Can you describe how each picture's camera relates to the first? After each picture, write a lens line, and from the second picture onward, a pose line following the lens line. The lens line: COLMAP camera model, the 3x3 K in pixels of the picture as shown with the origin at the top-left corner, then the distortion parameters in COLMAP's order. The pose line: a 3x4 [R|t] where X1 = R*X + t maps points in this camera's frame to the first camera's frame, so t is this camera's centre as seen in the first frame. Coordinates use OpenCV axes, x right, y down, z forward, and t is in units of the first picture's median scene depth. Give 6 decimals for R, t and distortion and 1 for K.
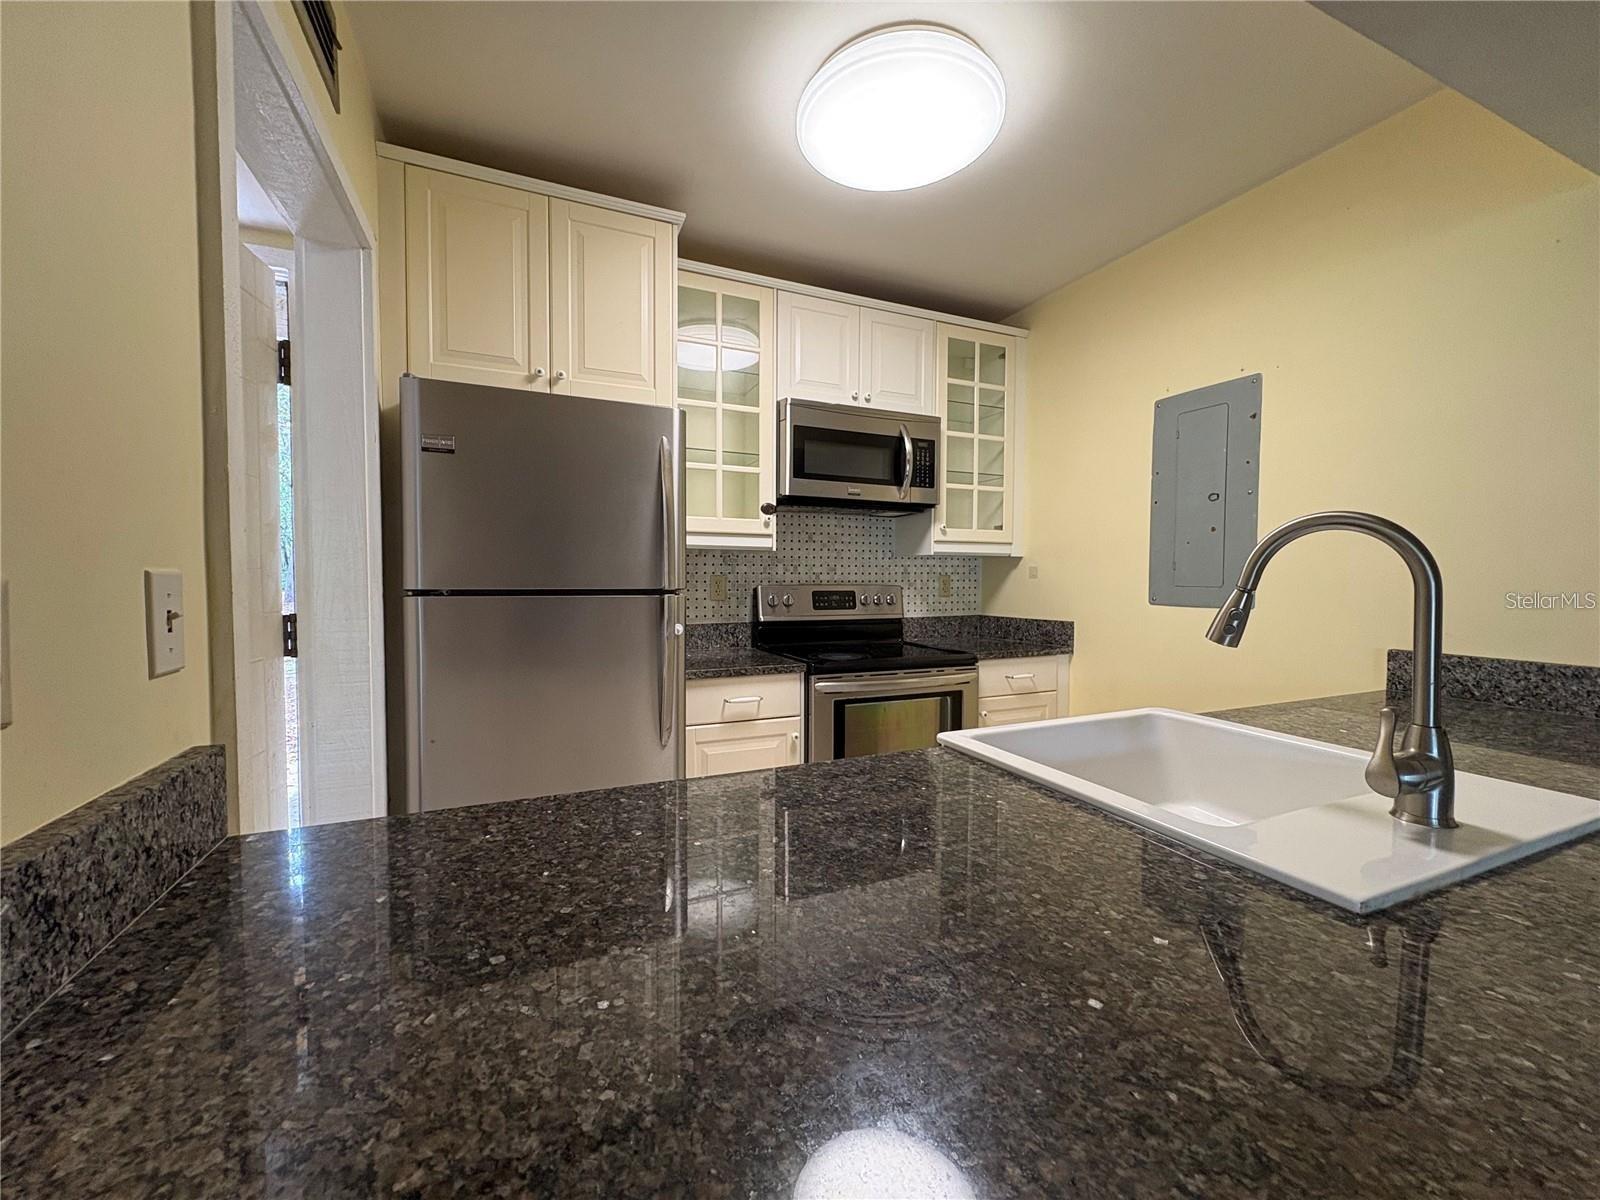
lens RADIAL K [[645.2, 0, 801.3], [0, 645.2, 594.6], [0, 0, 1]] dist [0.003299, 0.000132]
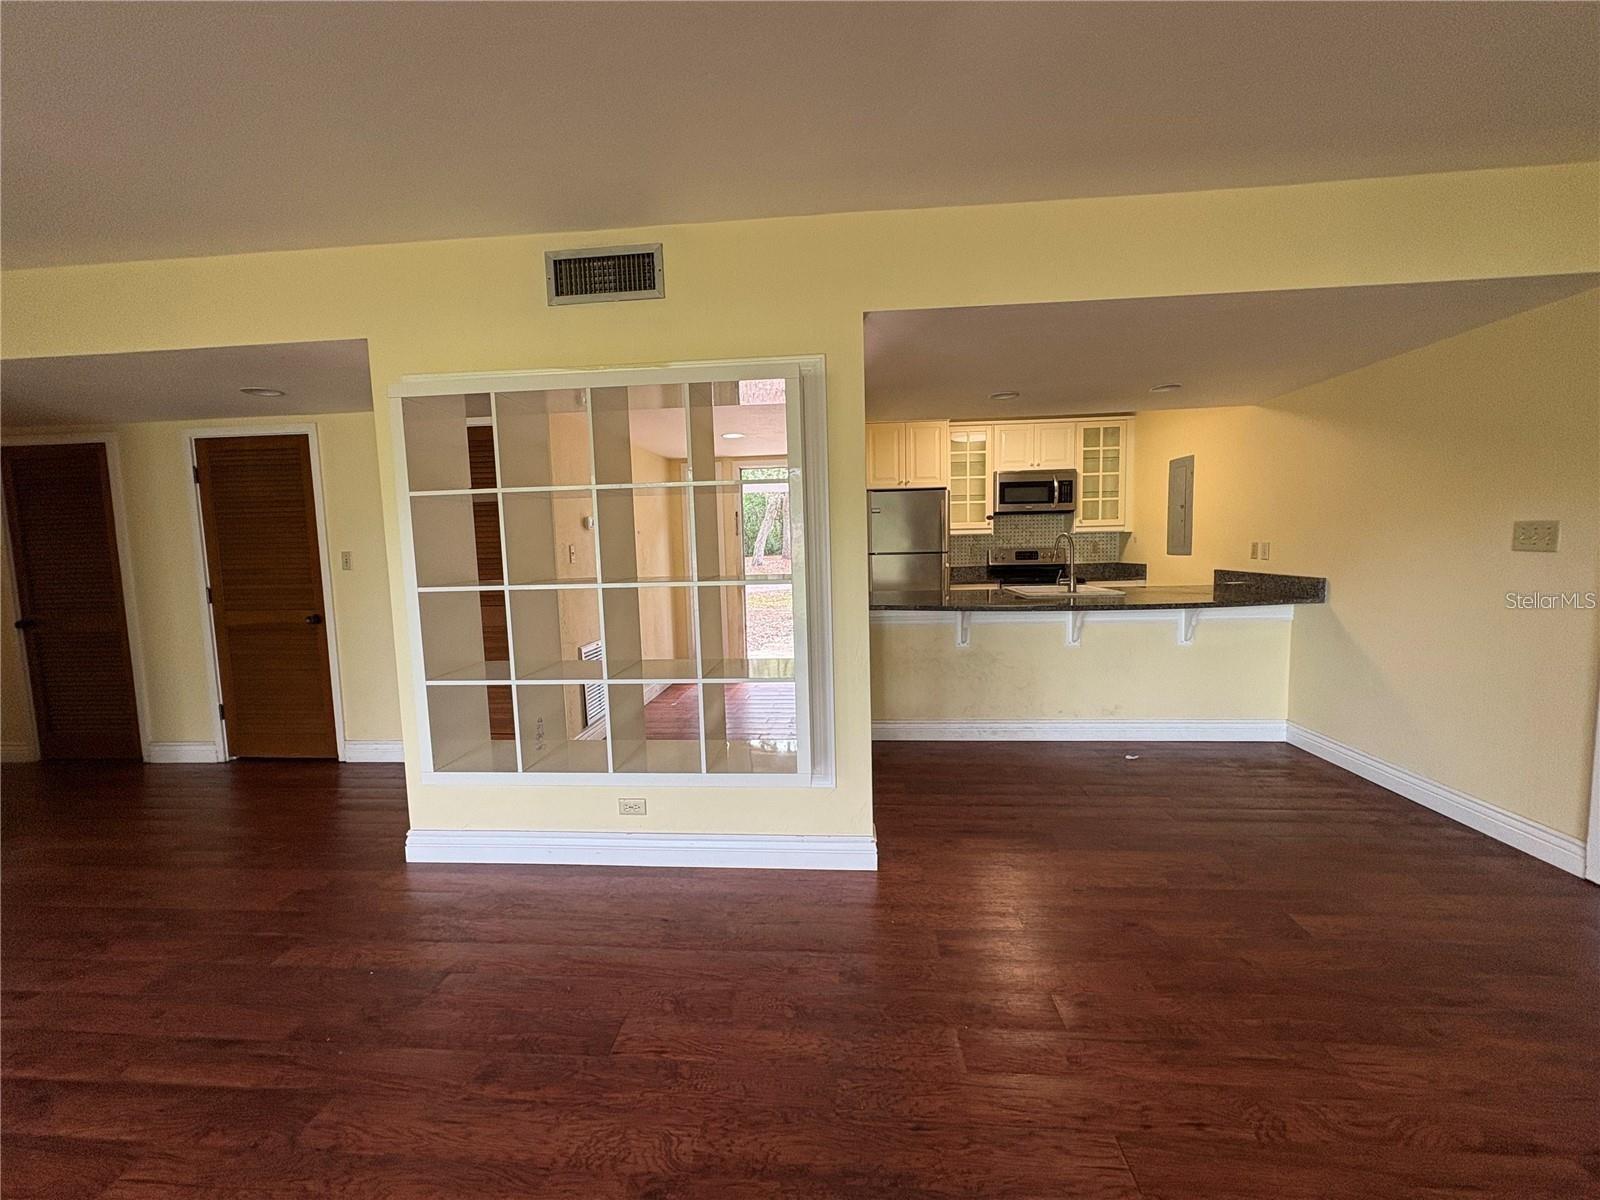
lens RADIAL K [[645.2, 0, 805.9], [0, 645.2, 604.6], [0, 0, 1]] dist [0.003299, 0.000132]
pose [[0.870684, 0.015299, -0.491604, 0.500758], [0.012915, 0.998460, 0.053946, 0.049160], [0.491673, -0.053319, 0.869146, -1.344855]]
